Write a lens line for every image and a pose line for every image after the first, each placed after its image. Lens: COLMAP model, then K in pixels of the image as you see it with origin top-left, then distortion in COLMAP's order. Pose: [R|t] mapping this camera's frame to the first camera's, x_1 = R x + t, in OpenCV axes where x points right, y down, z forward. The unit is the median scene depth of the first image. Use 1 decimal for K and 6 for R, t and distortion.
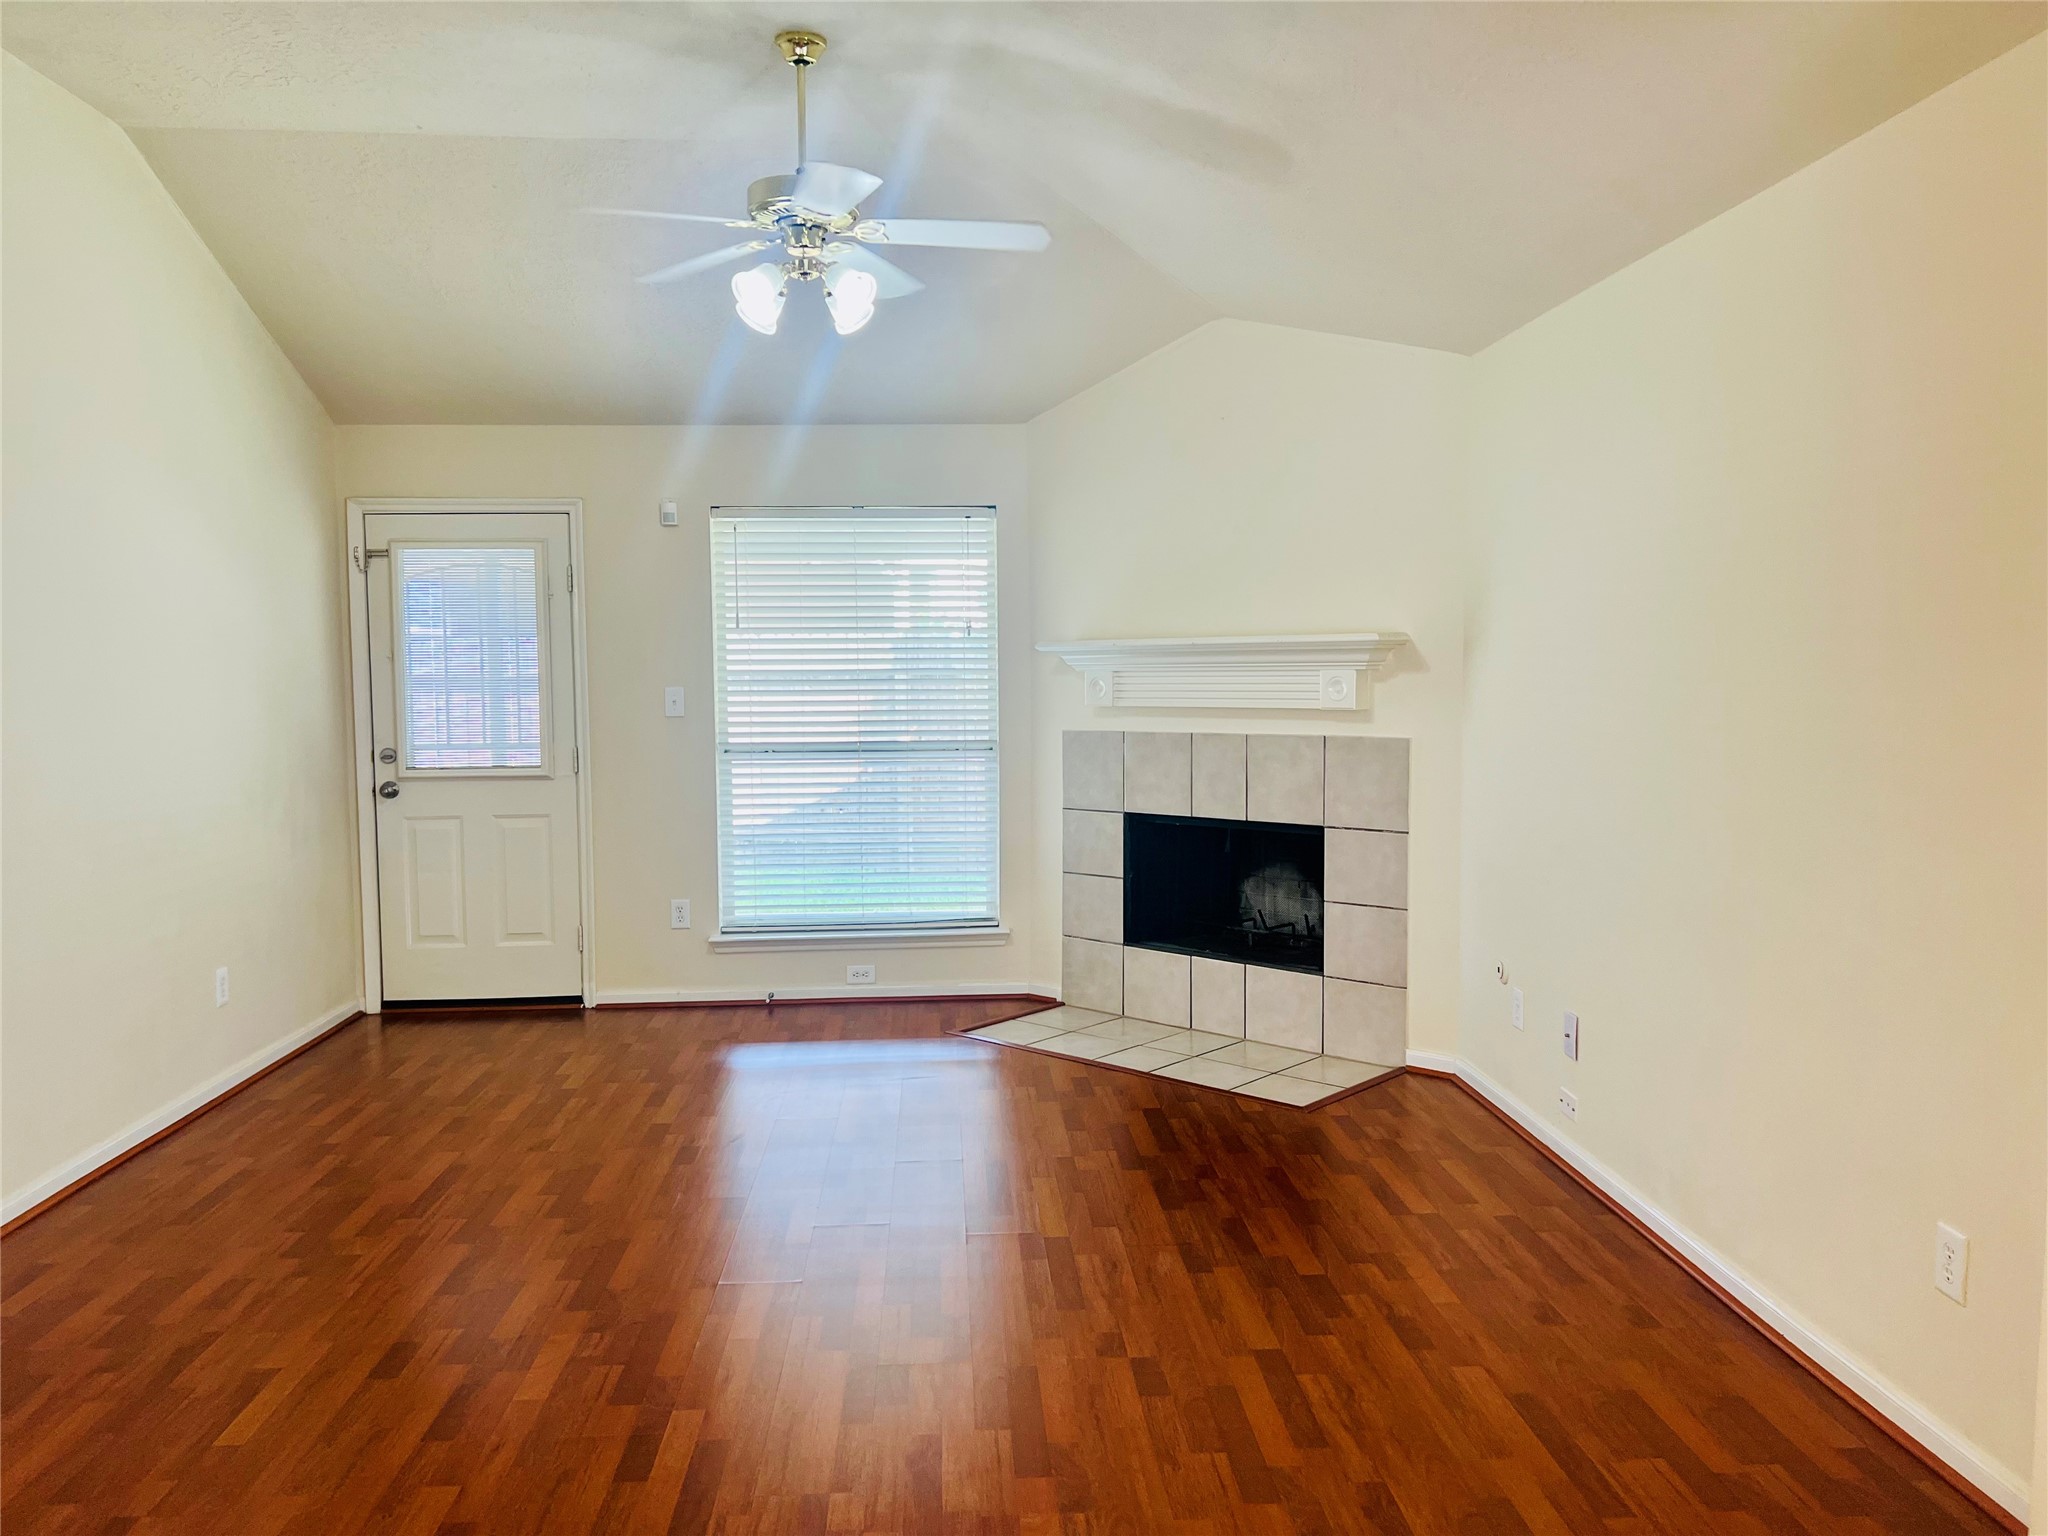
lens RADIAL K [[1550.7, 0, 1023.7], [0, 1550.7, 767.8], [0, 0, 1]] dist [0.006313, -0.015286]
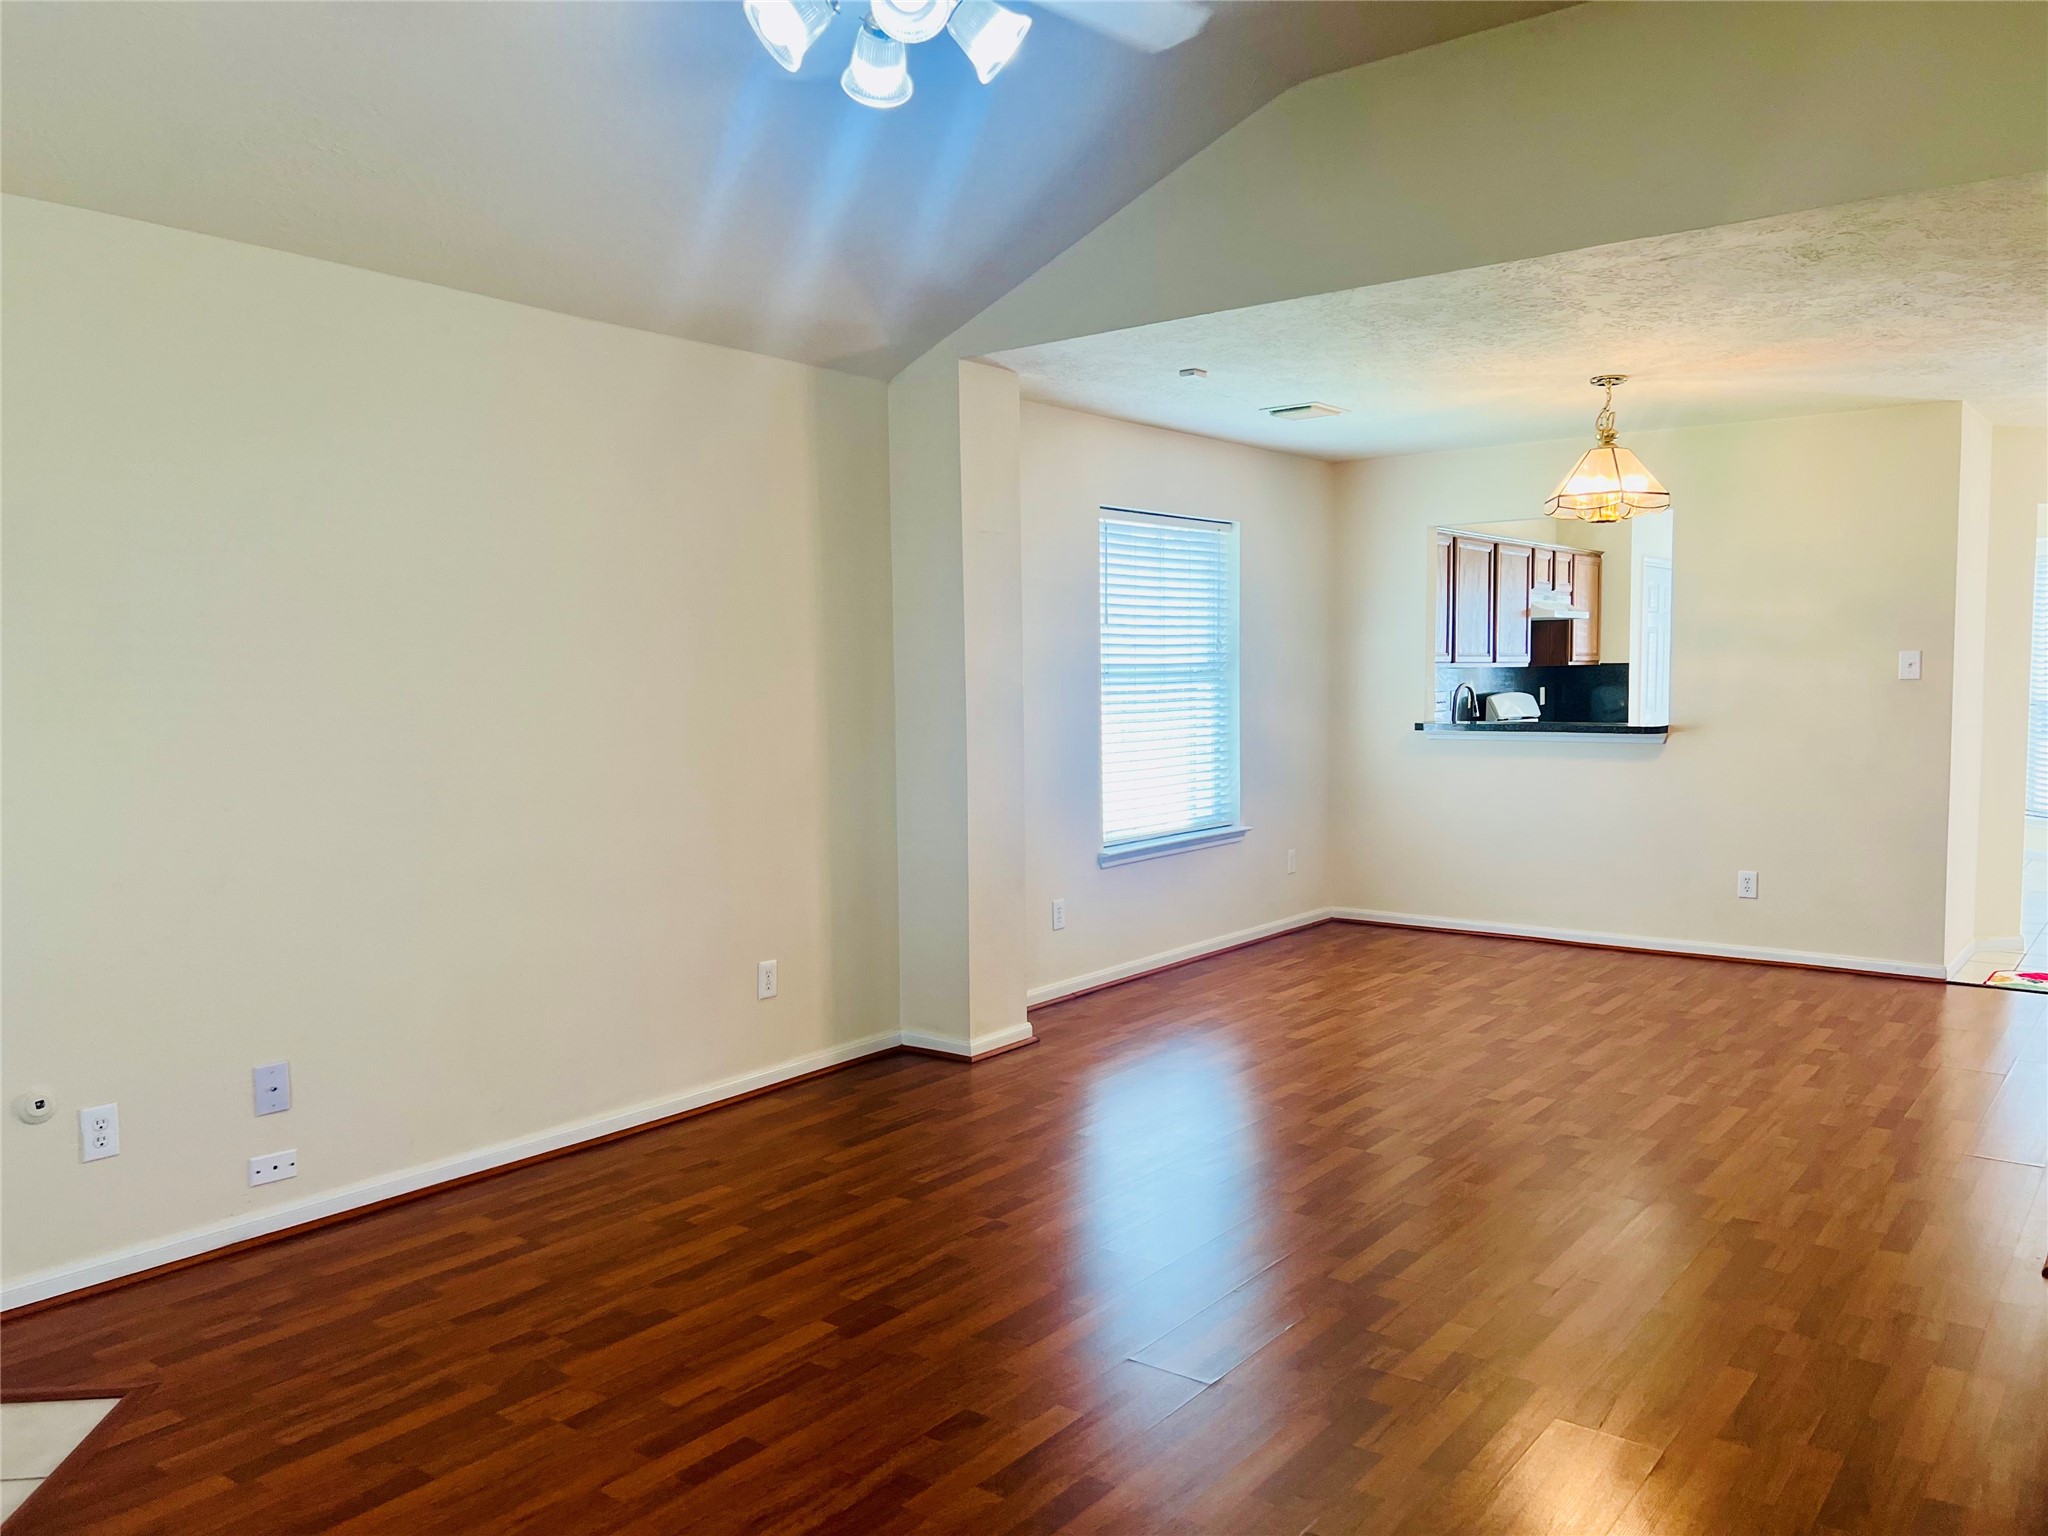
lens RADIAL K [[1550.7, 0, 1024.7], [0, 1550.7, 772.9], [0, 0, 1]] dist [0.006313, -0.015286]
pose [[-0.756844, -0.031521, 0.652835, -0.659202], [0.059517, 0.991363, 0.116864, -0.101013], [-0.650881, 0.127303, -0.748431, 1.651669]]
